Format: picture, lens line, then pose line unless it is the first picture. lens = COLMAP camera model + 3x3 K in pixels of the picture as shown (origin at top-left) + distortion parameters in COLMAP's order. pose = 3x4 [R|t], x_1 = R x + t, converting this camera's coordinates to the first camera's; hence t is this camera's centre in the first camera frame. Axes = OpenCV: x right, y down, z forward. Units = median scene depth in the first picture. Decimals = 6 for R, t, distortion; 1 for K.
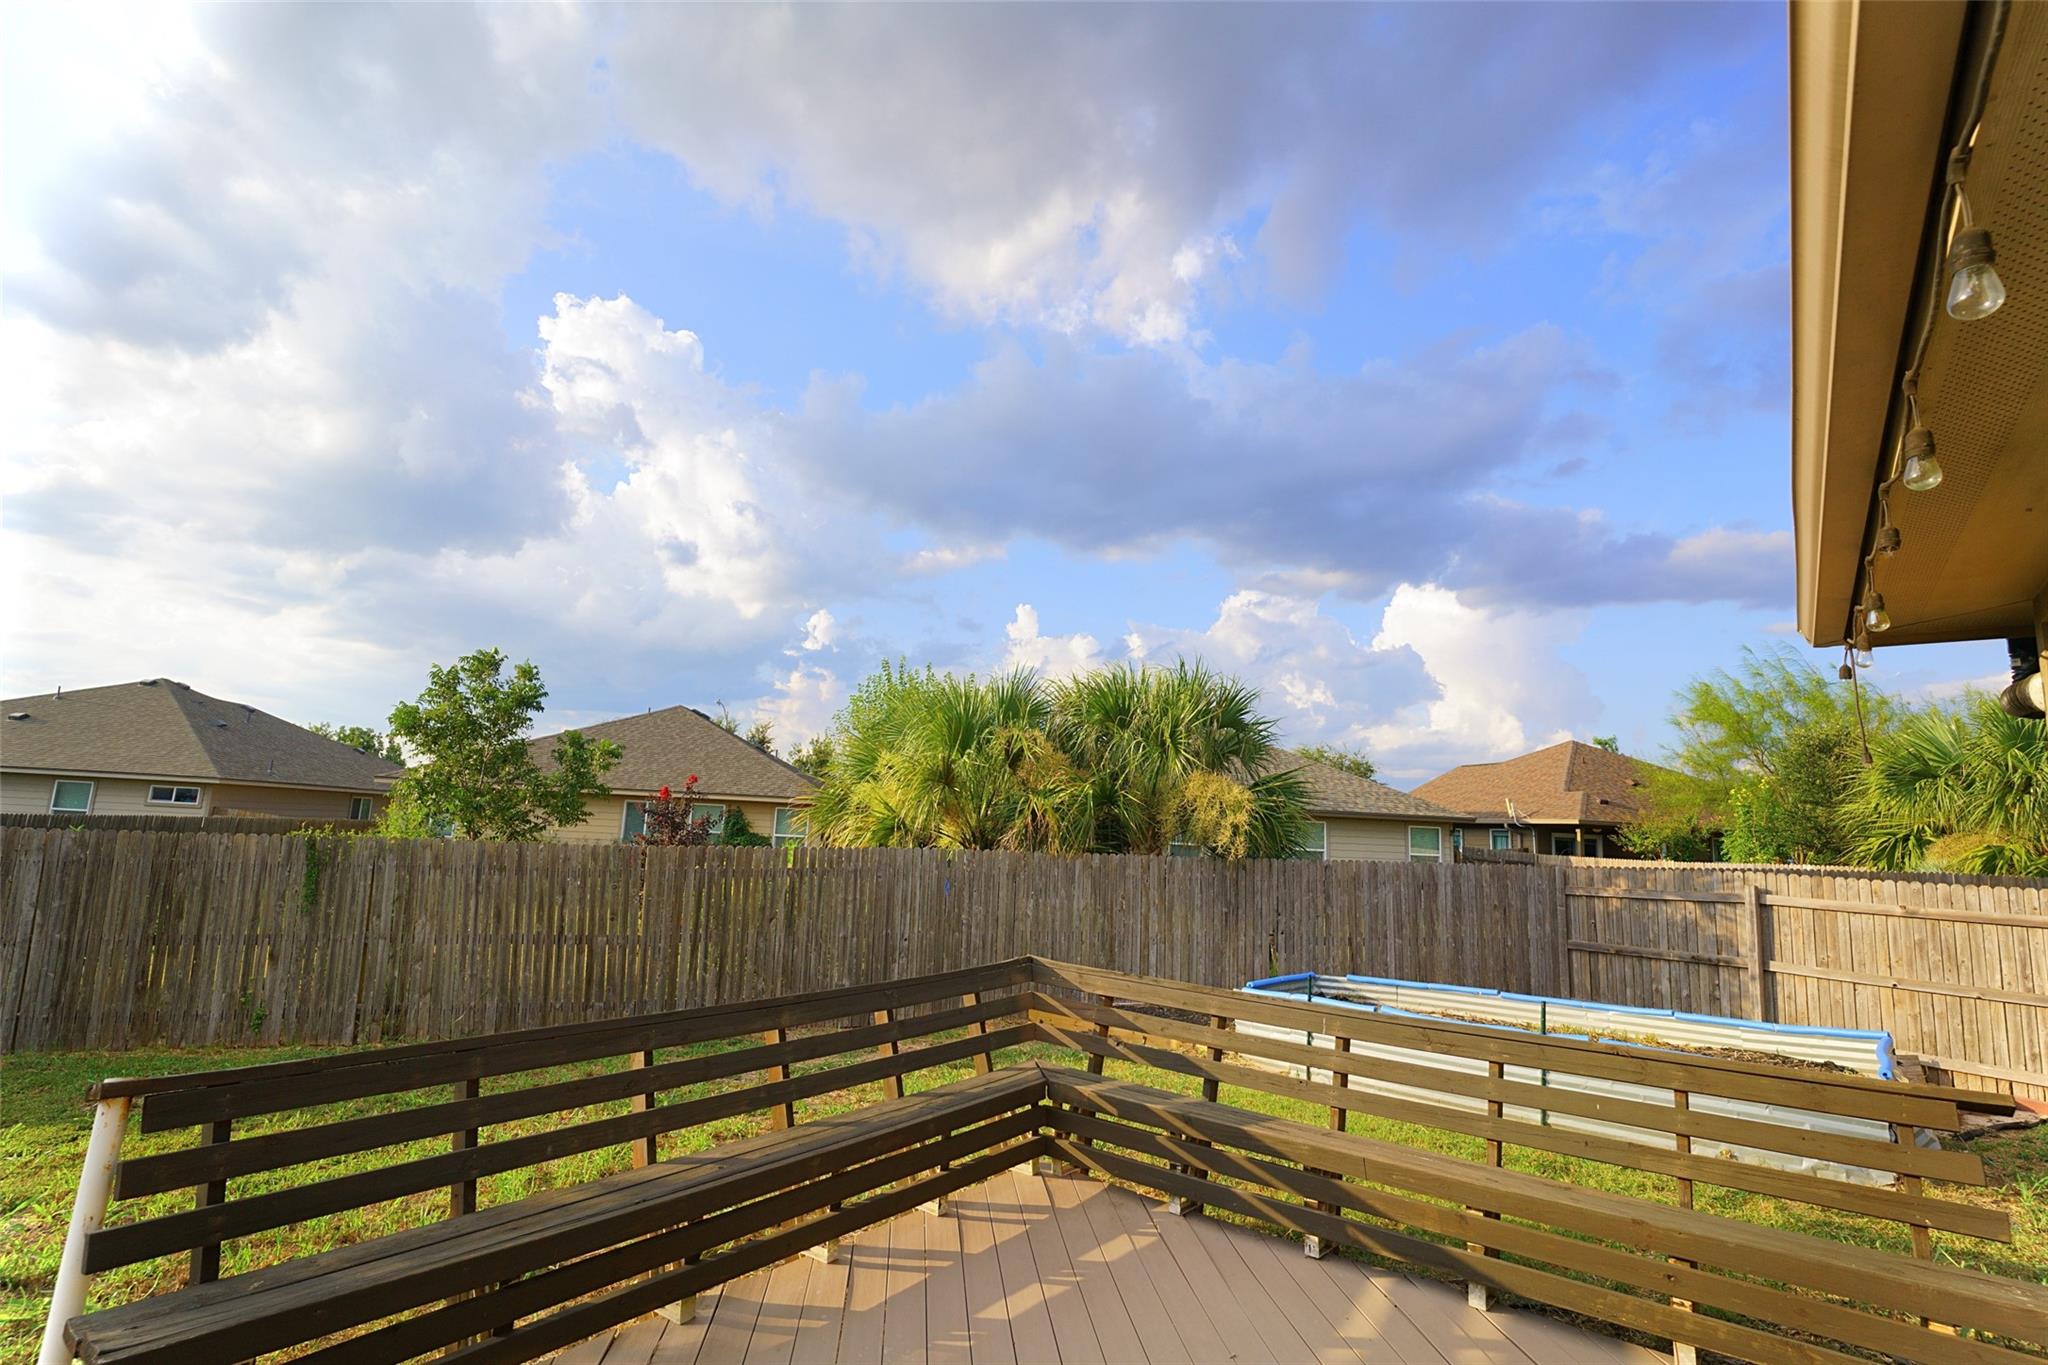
lens RADIAL K [[971.1, 0, 1017.0], [0, 971.1, 687.1], [0, 0, 1]] dist [-0.015077, 0.000373]
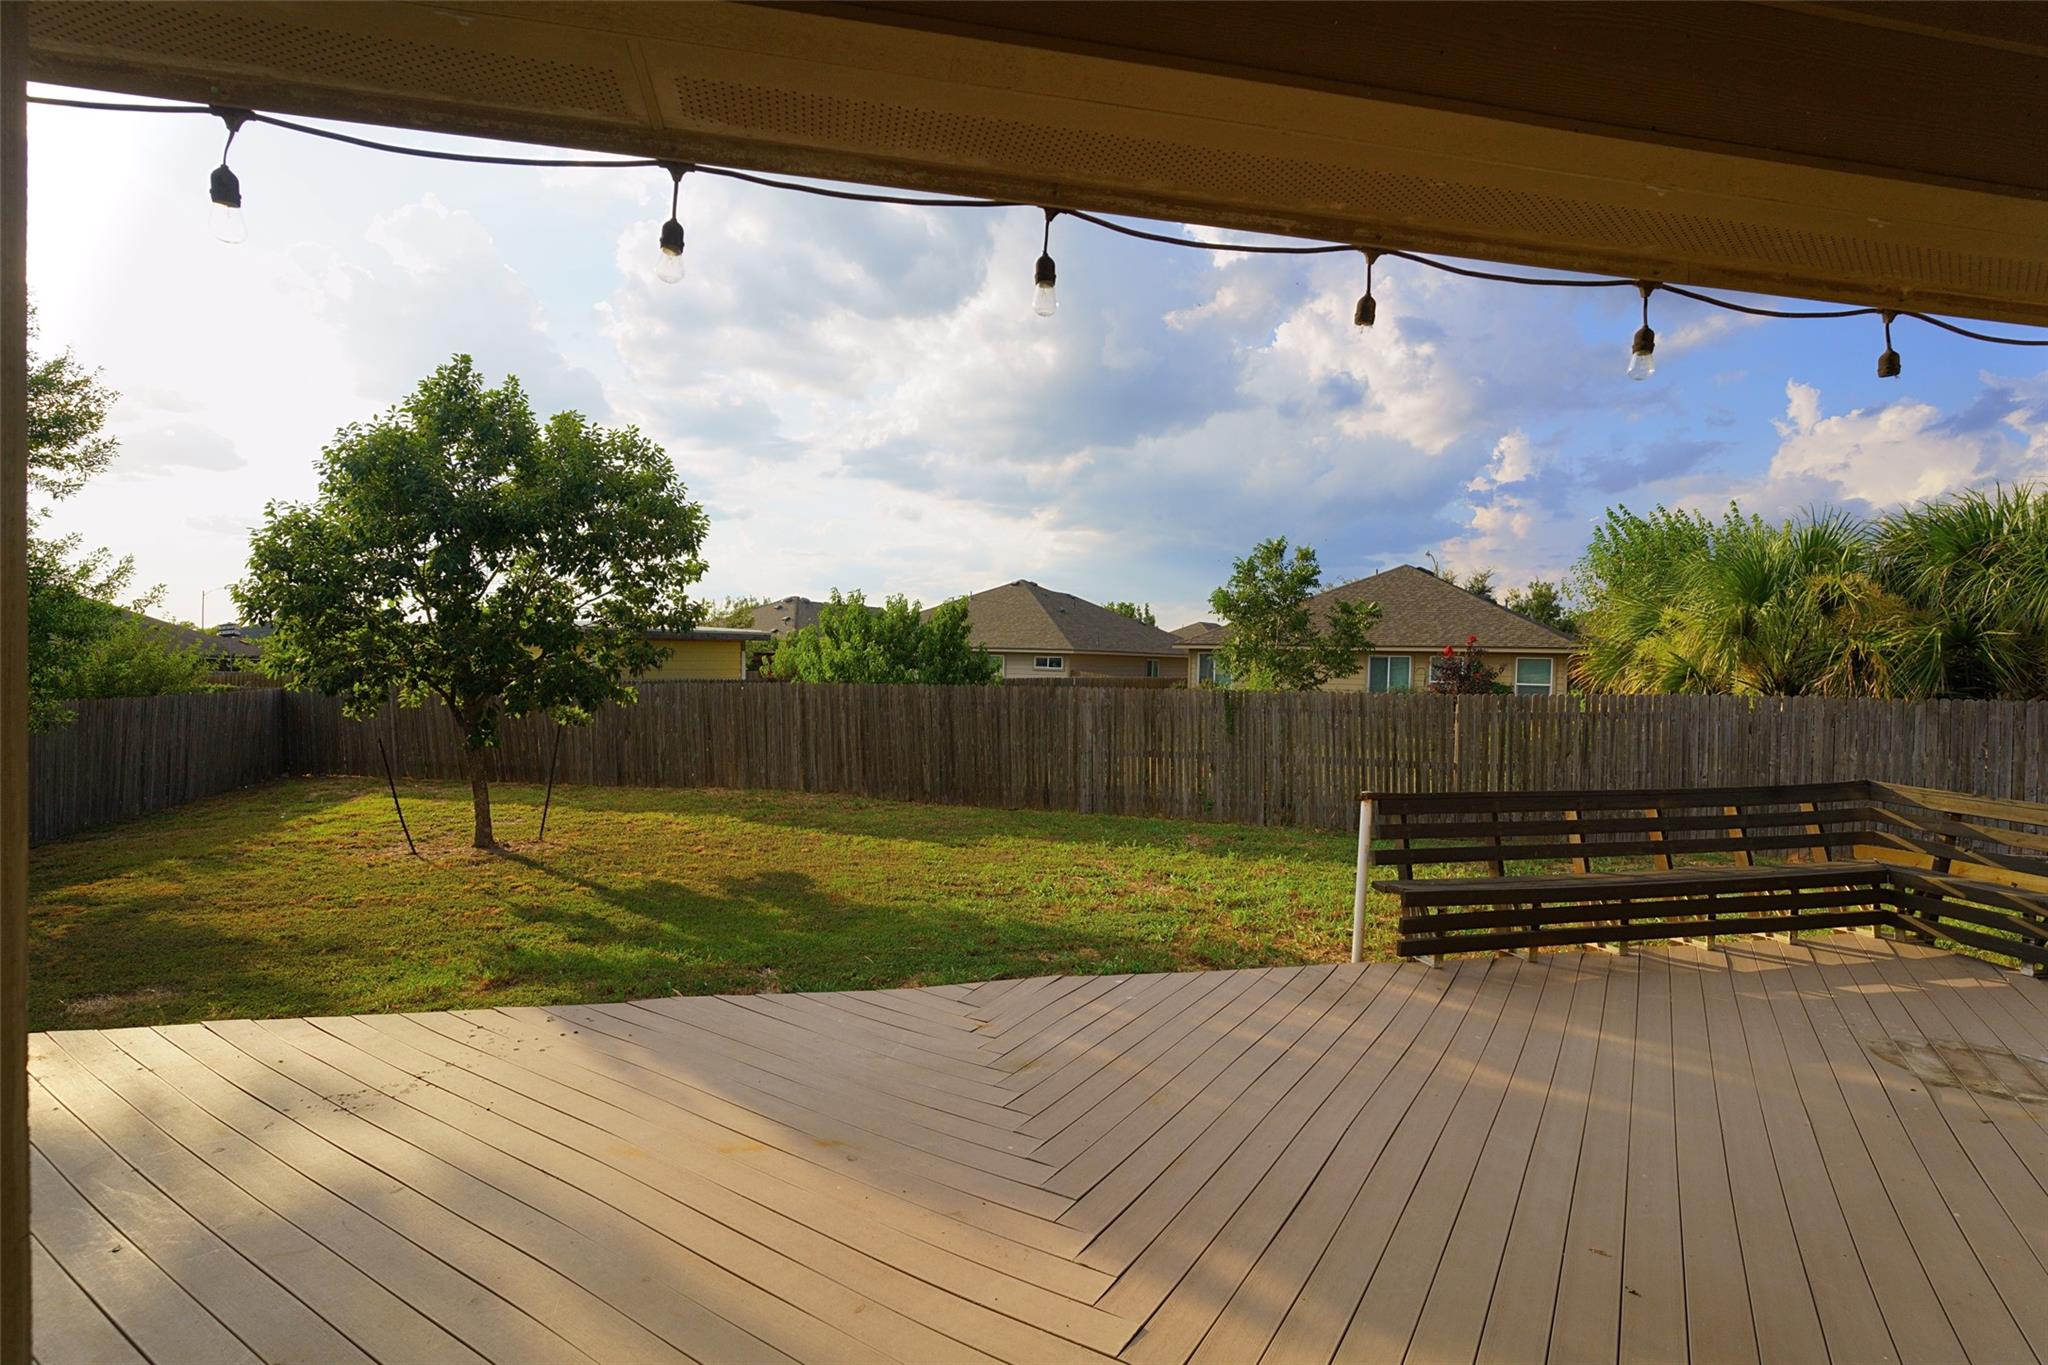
lens RADIAL K [[973.2, 0, 1024.0], [0, 973.2, 682.5], [0, 0, 1]] dist [0.009878, 0.001107]
pose [[0.779488, -0.013923, -0.626262, -0.020728], [0.106641, 0.988109, 0.110765, -0.051509], [0.617273, -0.153125, 0.771704, -0.320608]]
